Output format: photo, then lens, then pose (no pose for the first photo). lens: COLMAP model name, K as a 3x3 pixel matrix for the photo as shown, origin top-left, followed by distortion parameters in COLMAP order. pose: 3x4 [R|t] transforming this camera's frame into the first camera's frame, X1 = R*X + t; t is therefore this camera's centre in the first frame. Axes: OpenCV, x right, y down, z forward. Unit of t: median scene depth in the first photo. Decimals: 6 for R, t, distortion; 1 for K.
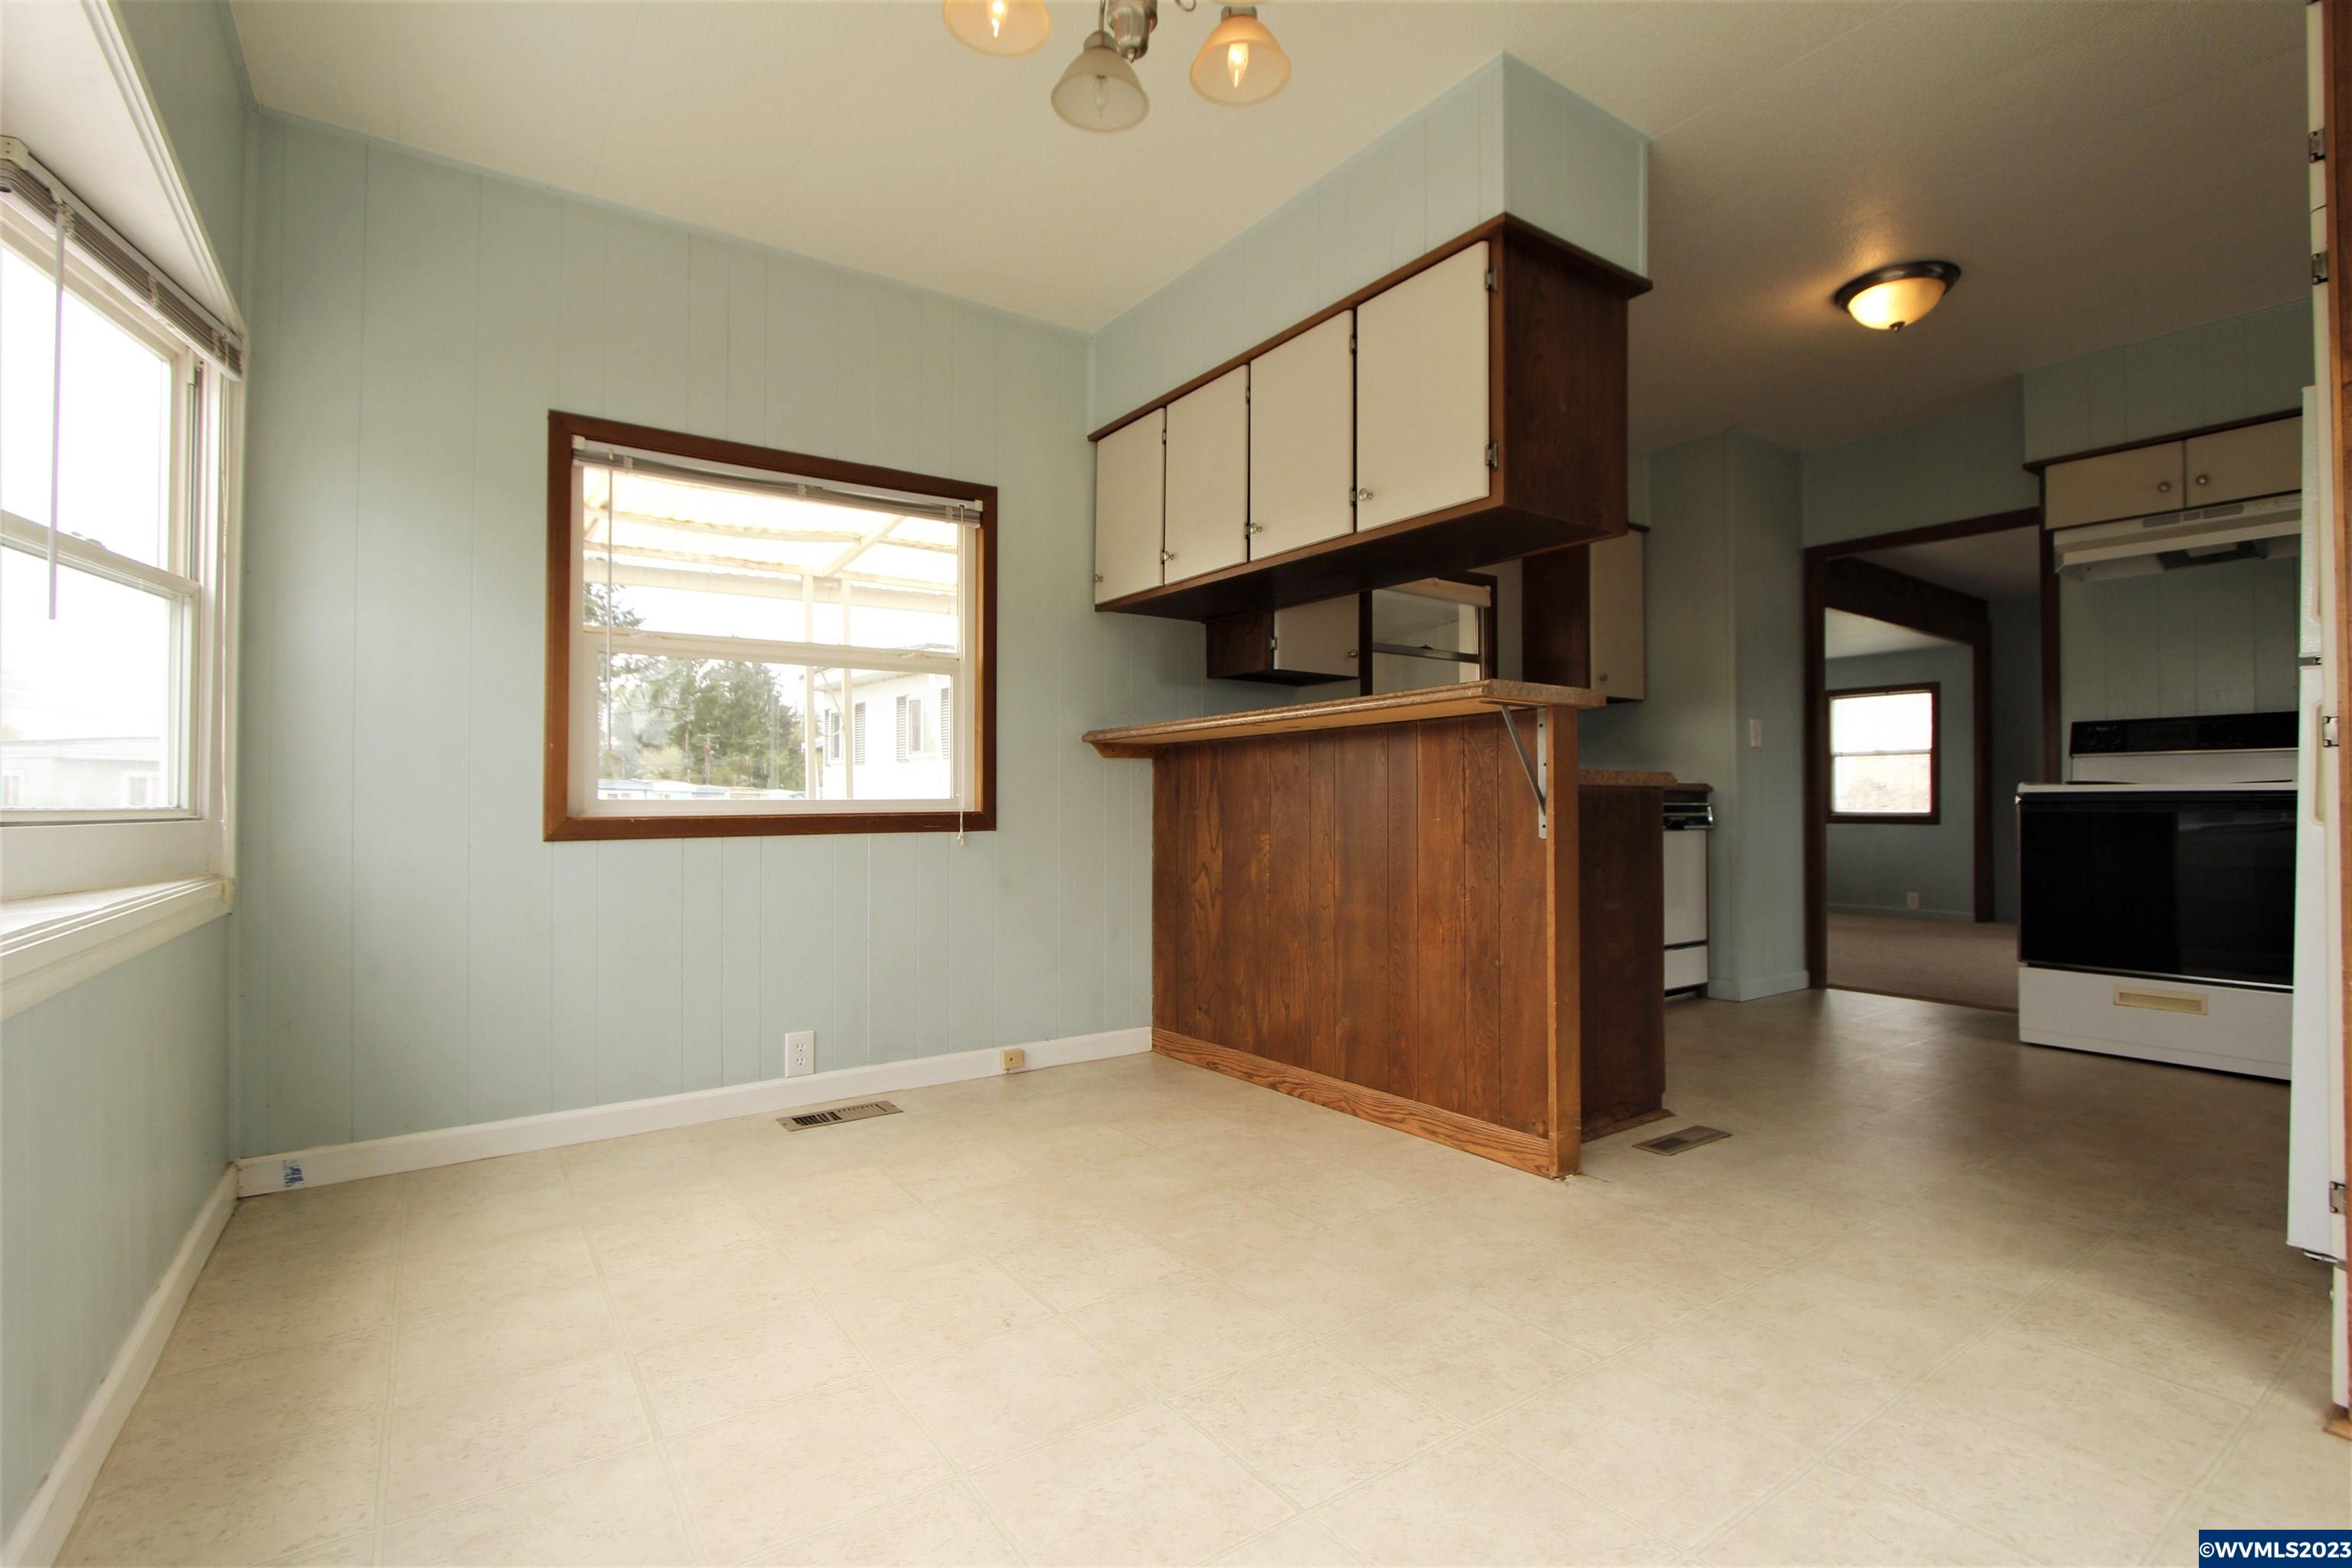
lens RADIAL K [[1081.2, 0, 1175.3], [0, 1081.2, 788.6], [0, 0, 1]] dist [-0.011256, 0.000028]
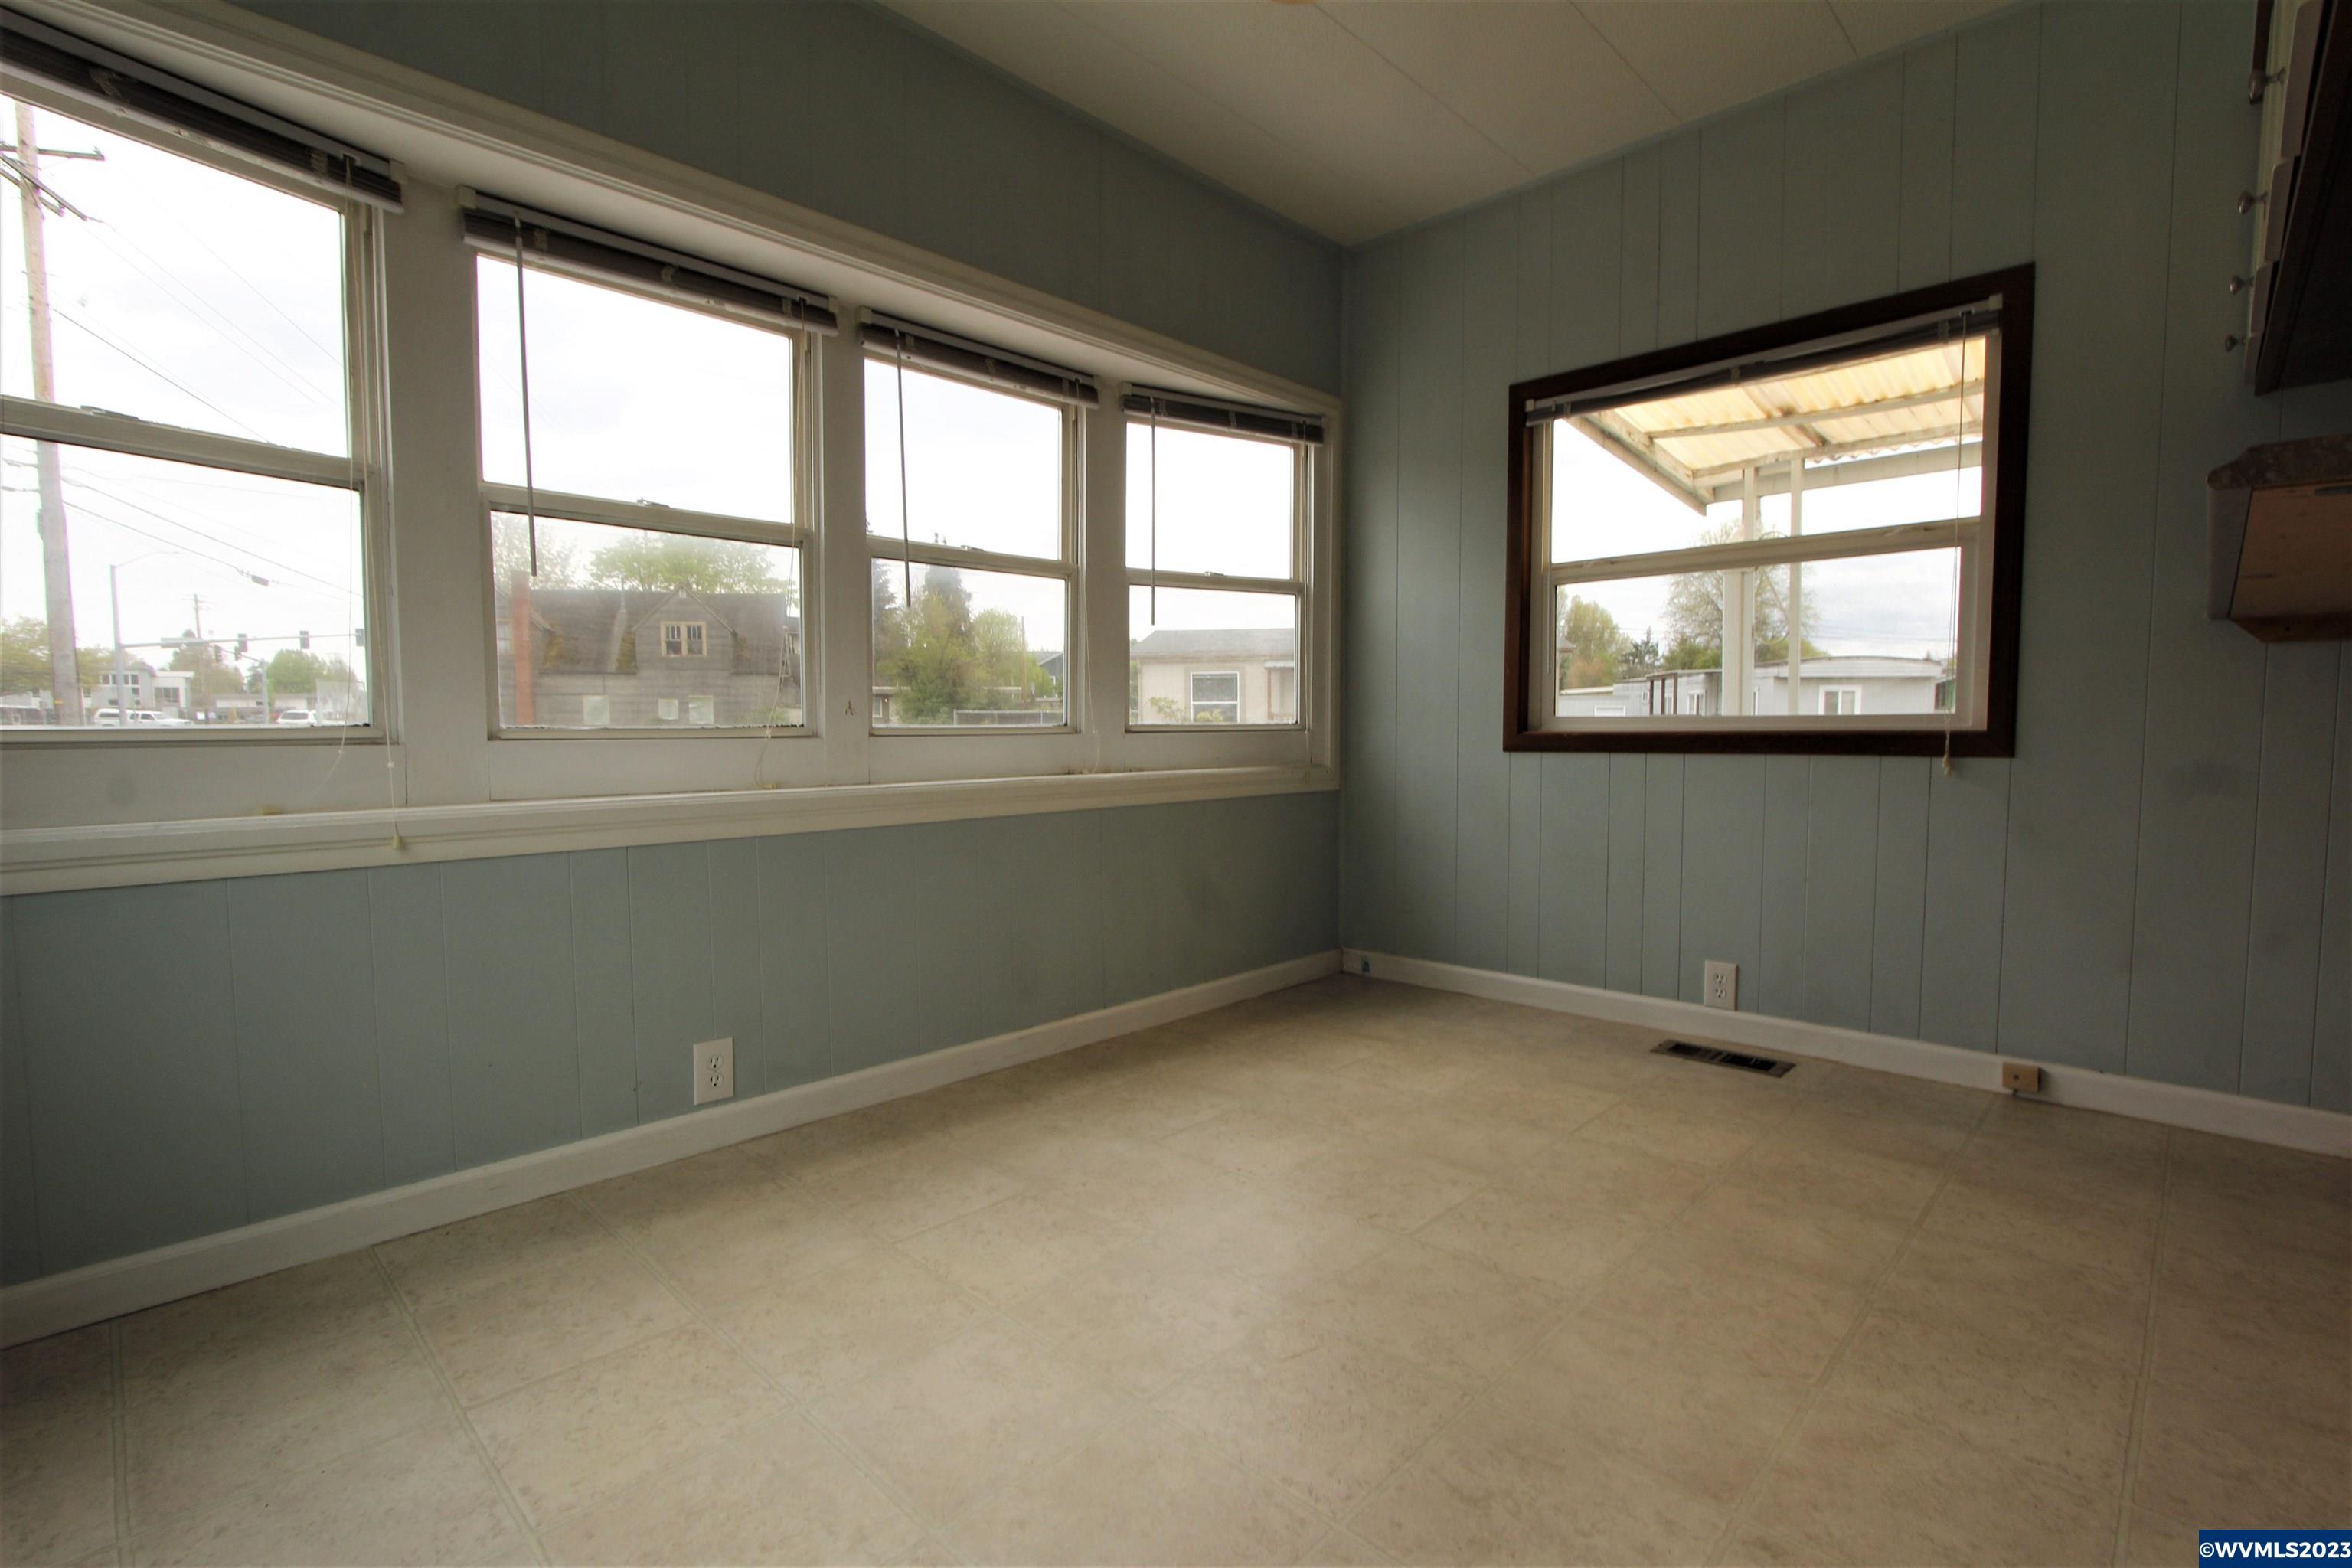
lens RADIAL K [[1081.2, 0, 1175.3], [0, 1081.2, 788.6], [0, 0, 1]] dist [-0.011256, 0.000028]
pose [[0.188911, 0.065795, -0.979788, 0.519120], [0.018650, 0.997333, 0.070569, -0.001856], [0.981817, -0.031604, 0.187180, 0.393708]]
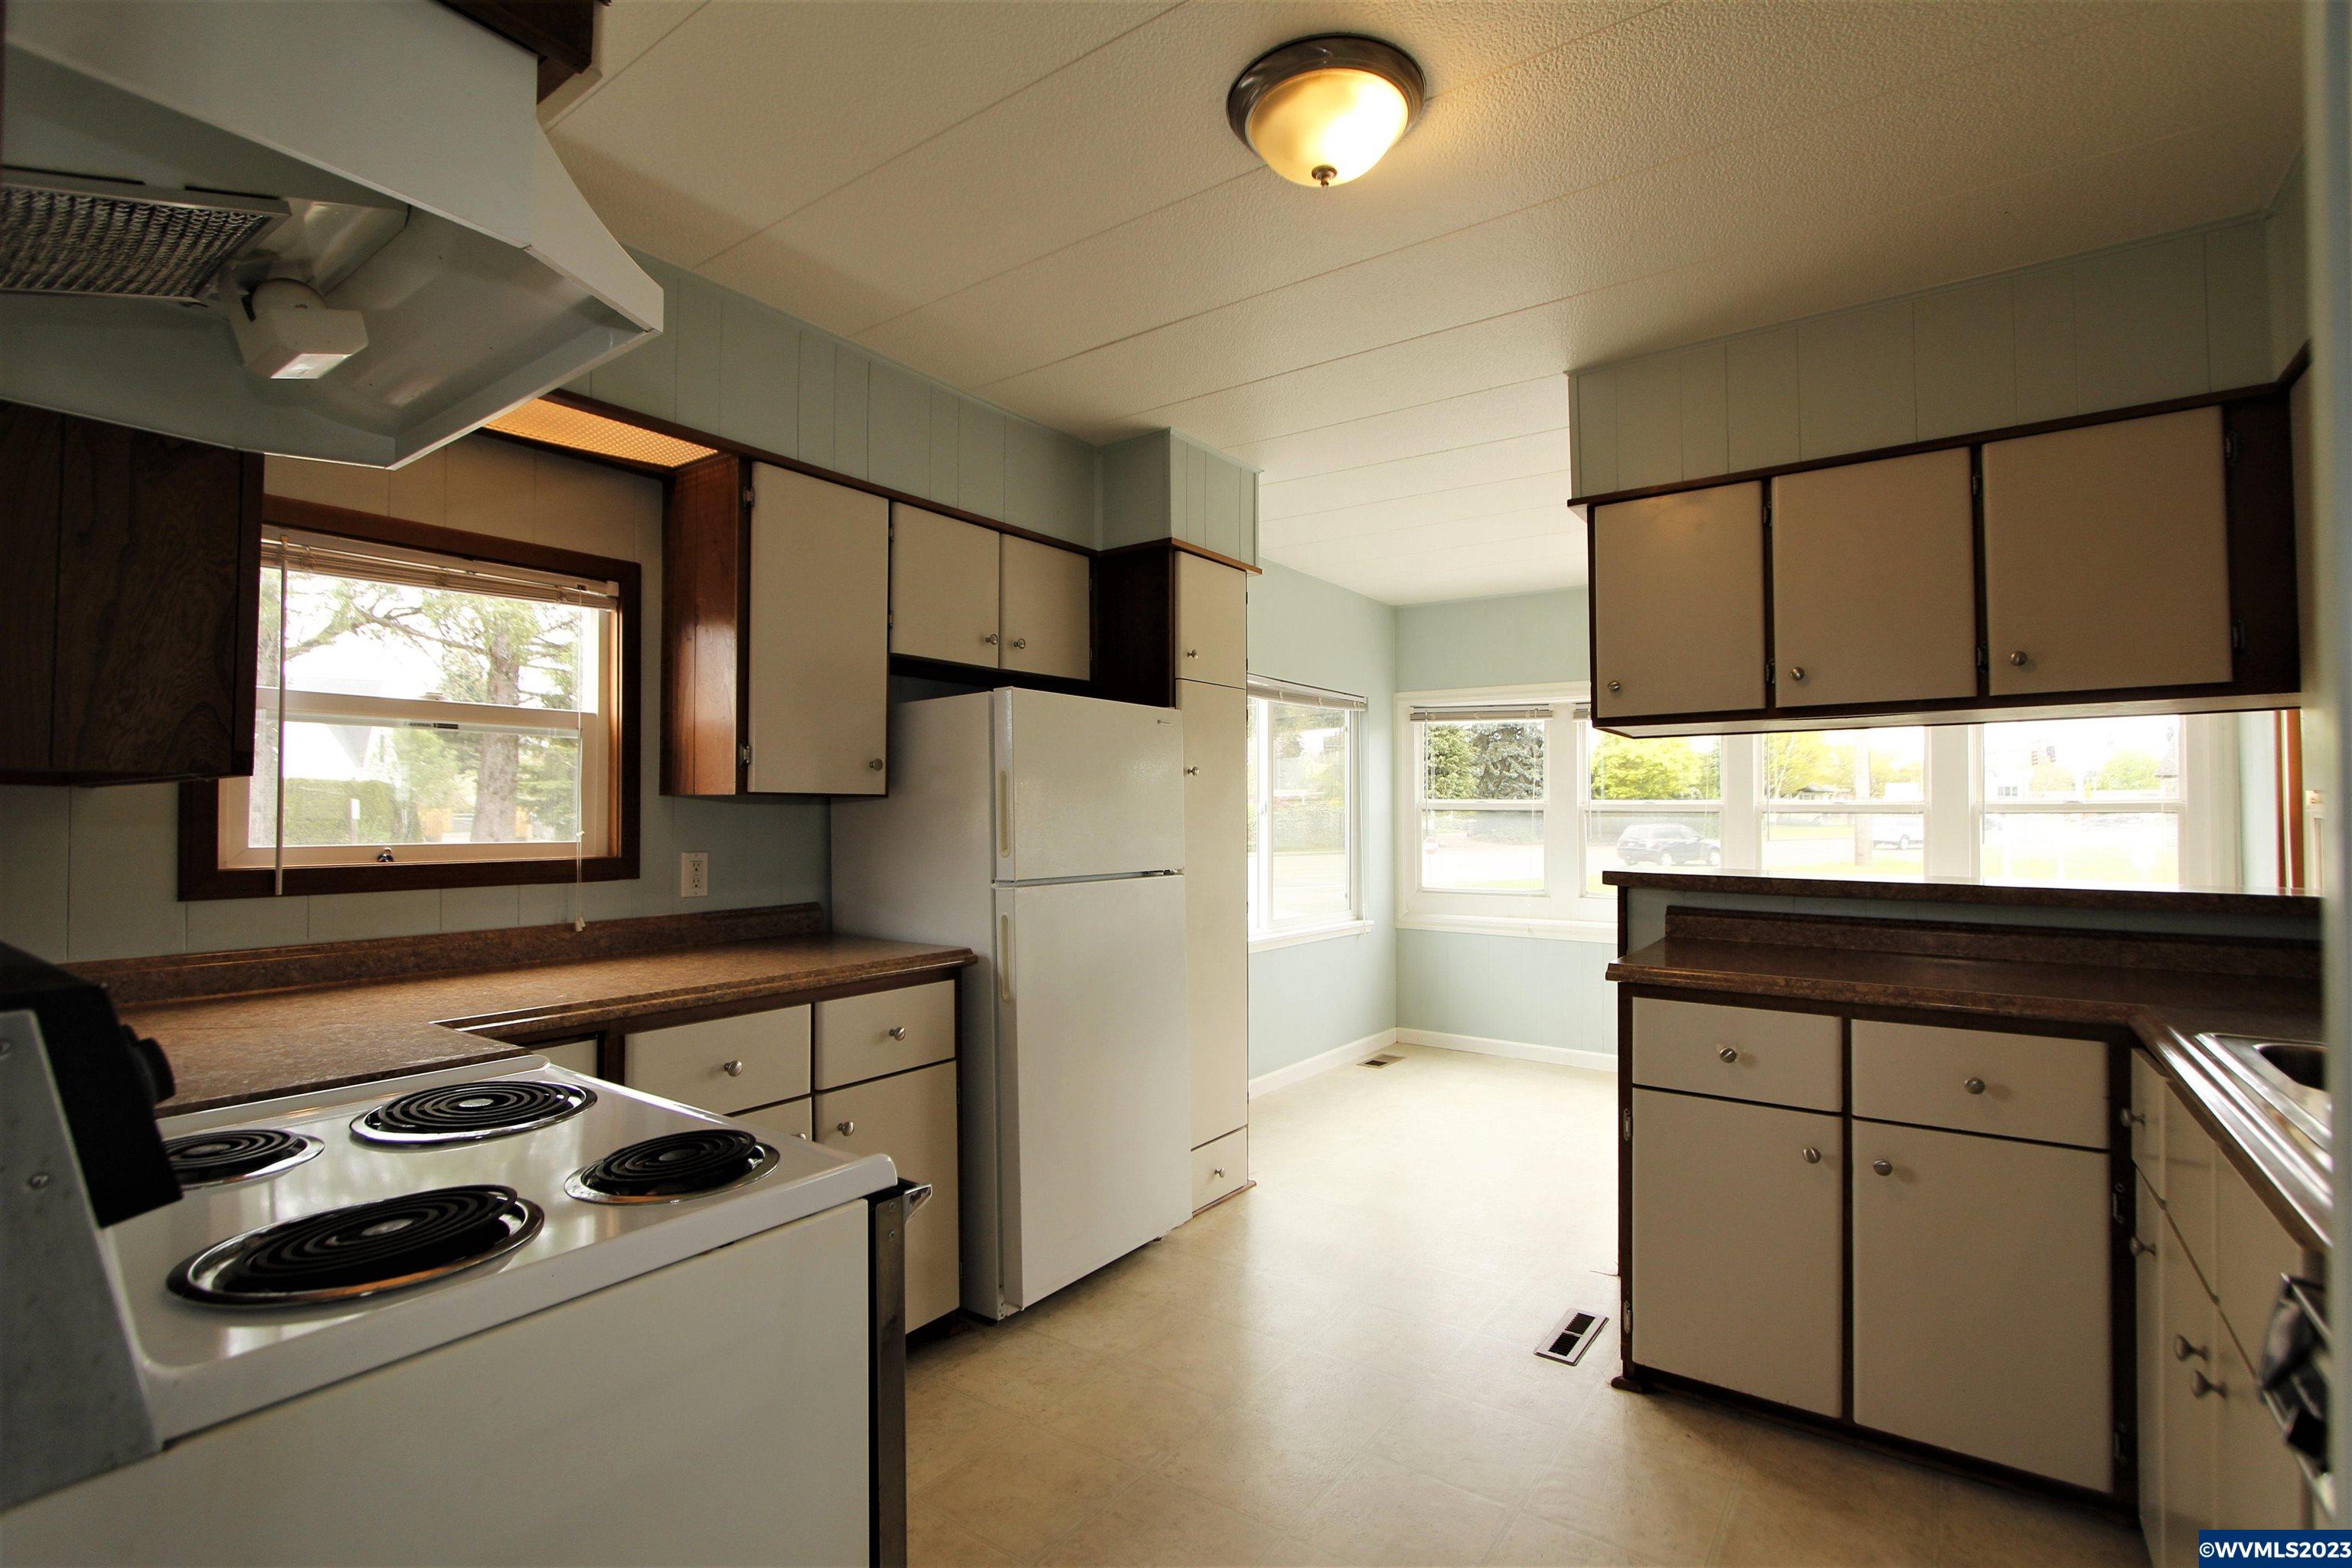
lens RADIAL K [[1081.2, 0, 1175.3], [0, 1081.2, 788.6], [0, 0, 1]] dist [-0.011256, 0.000028]
pose [[-0.944498, -0.004293, -0.328489, 1.083199], [0.008766, 0.999229, -0.038264, -0.125044], [0.328400, -0.039020, -0.943732, 1.742599]]
